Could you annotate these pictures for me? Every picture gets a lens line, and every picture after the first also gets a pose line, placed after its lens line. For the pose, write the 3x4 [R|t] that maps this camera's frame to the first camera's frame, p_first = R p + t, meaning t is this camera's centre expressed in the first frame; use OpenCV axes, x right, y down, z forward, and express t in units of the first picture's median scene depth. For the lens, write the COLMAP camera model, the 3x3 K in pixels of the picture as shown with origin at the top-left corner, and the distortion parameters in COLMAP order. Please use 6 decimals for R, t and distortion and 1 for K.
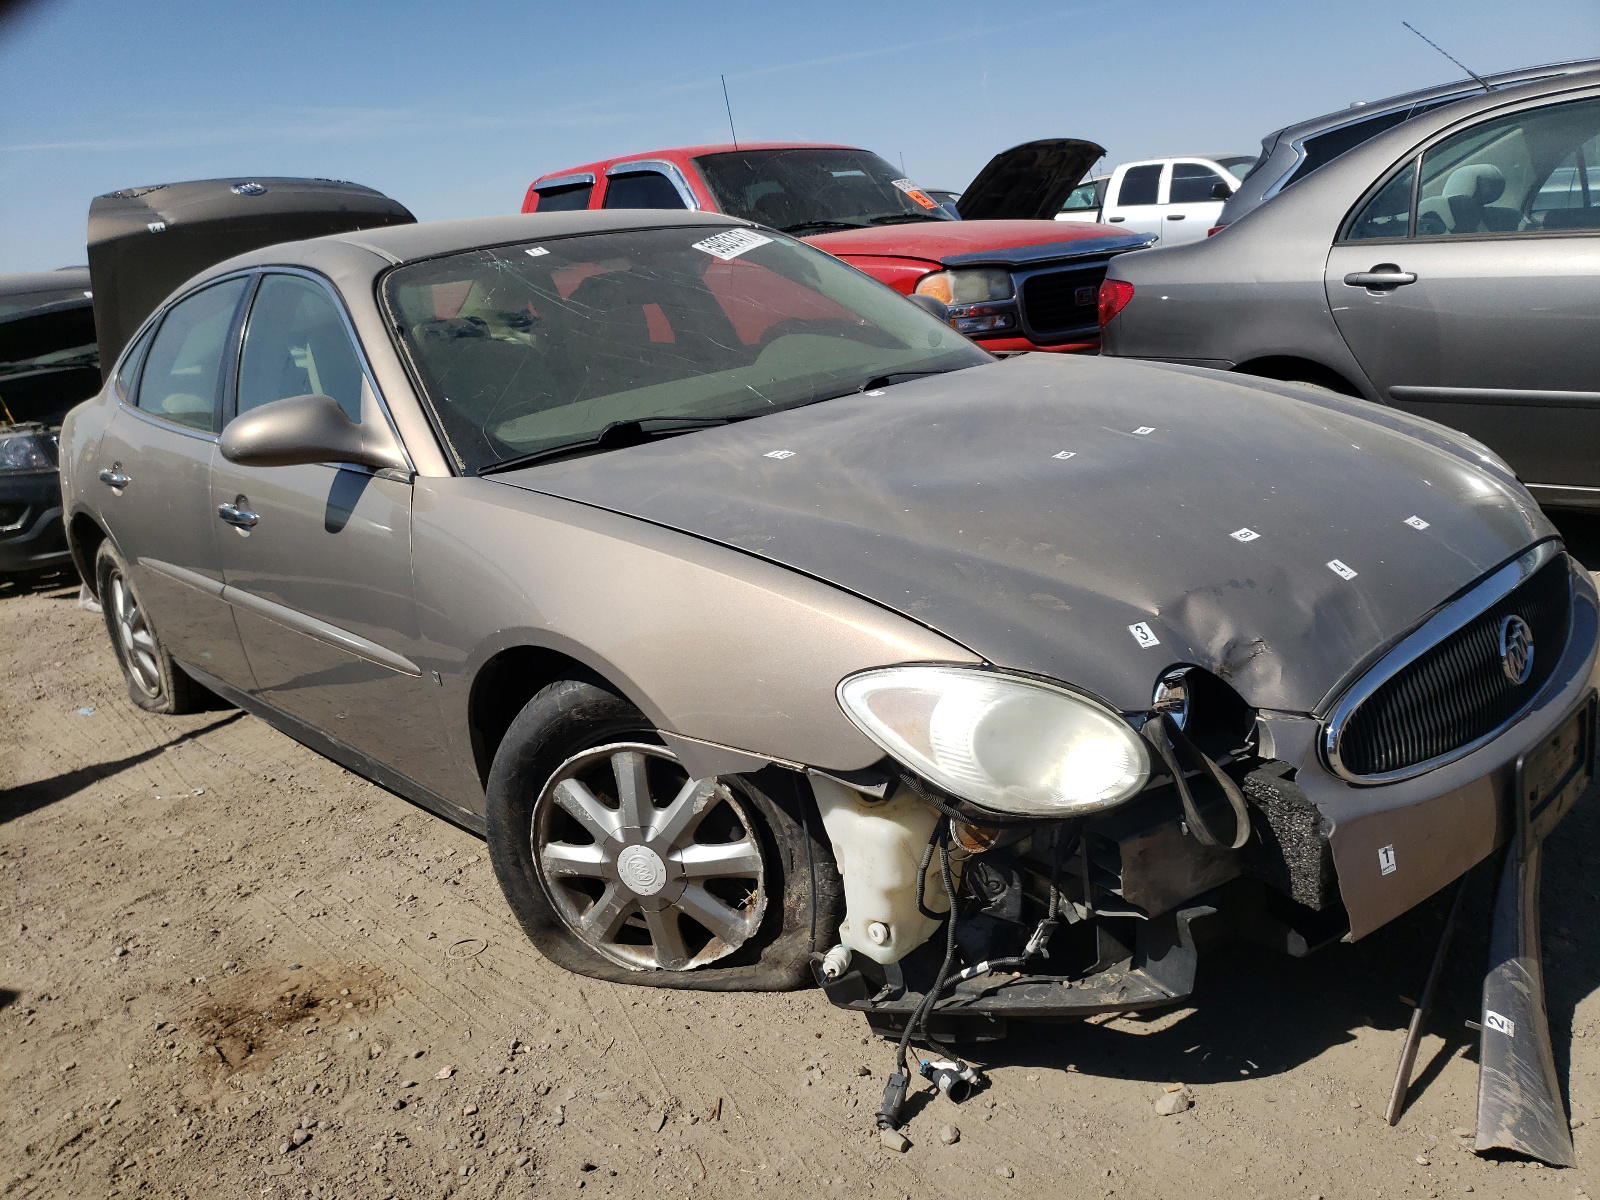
lens RADIAL K [[1217.6, 0, 801.1], [0, 1217.6, 449.5], [0, 0, 1]] dist [-0.025456, 0.022147]
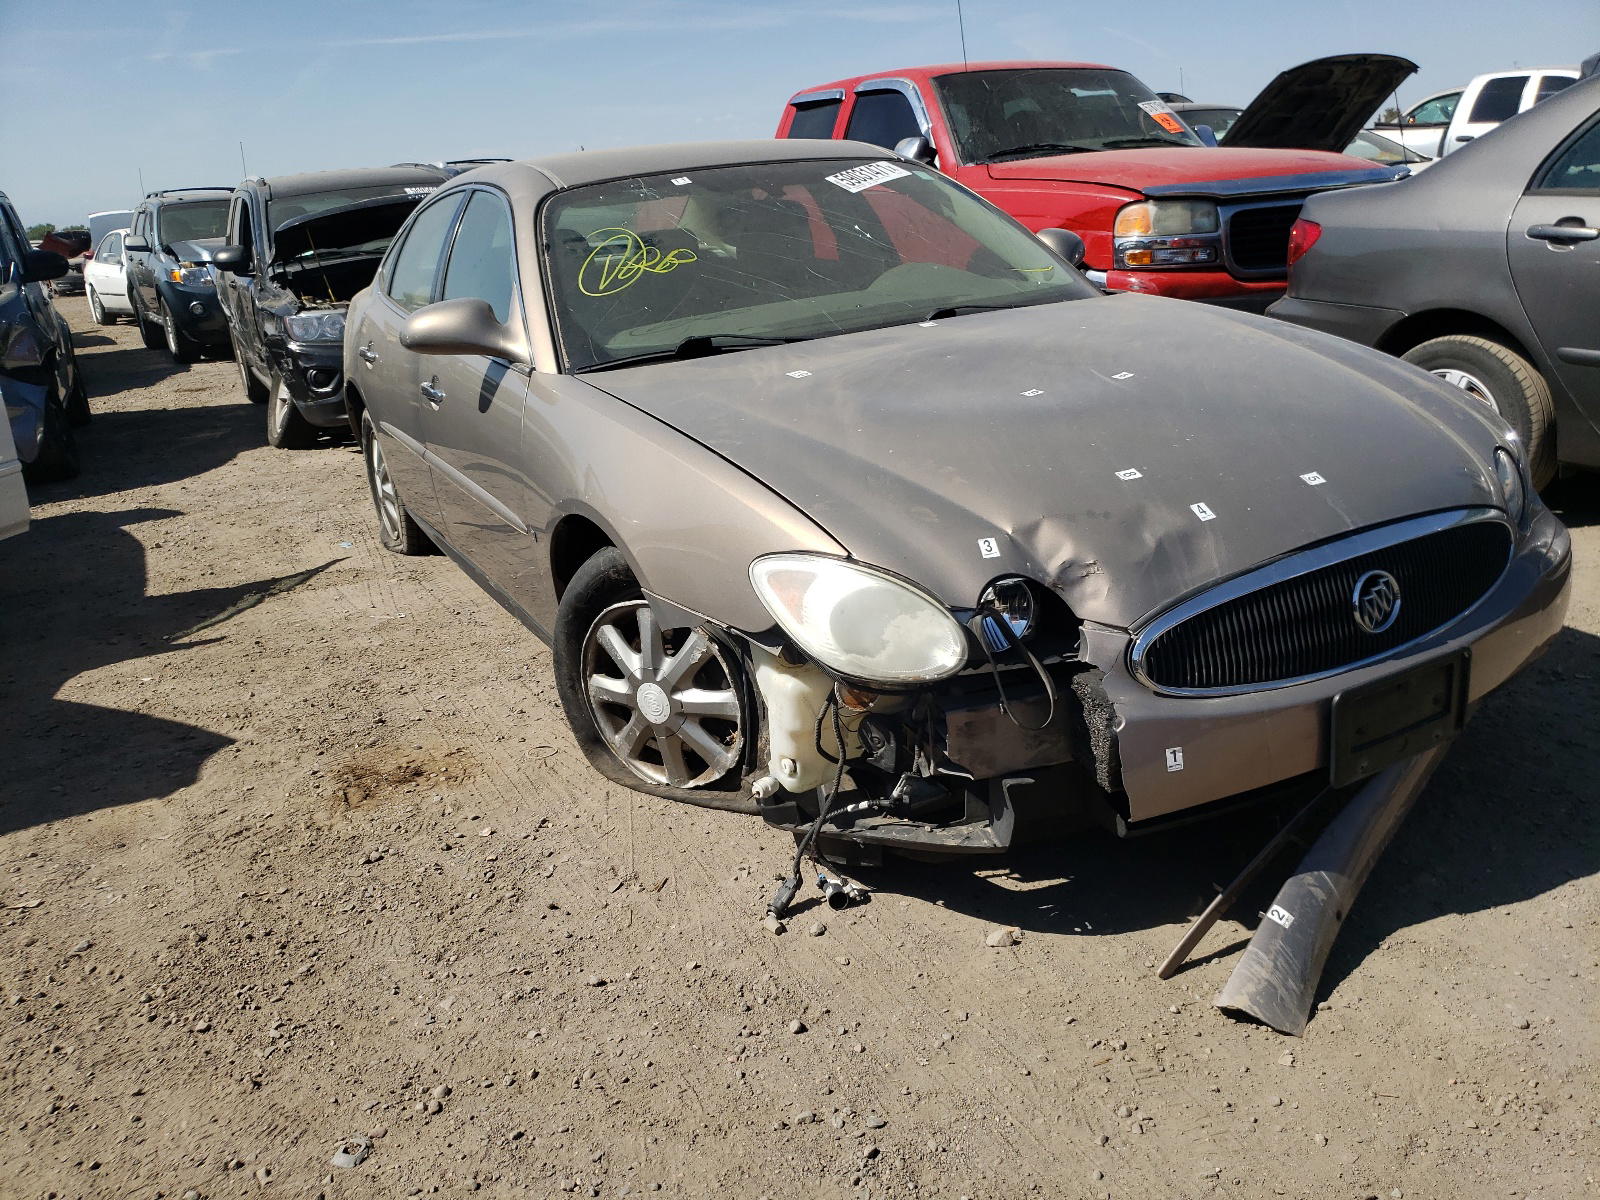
lens RADIAL K [[1217.6, 0, 801.1], [0, 1217.6, 449.5], [0, 0, 1]] dist [-0.025456, 0.022147]
pose [[0.968496, 0.083633, -0.234564, 0.280889], [-0.065898, 0.994413, 0.082467, -0.021784], [0.240150, -0.064411, 0.968597, -0.143694]]
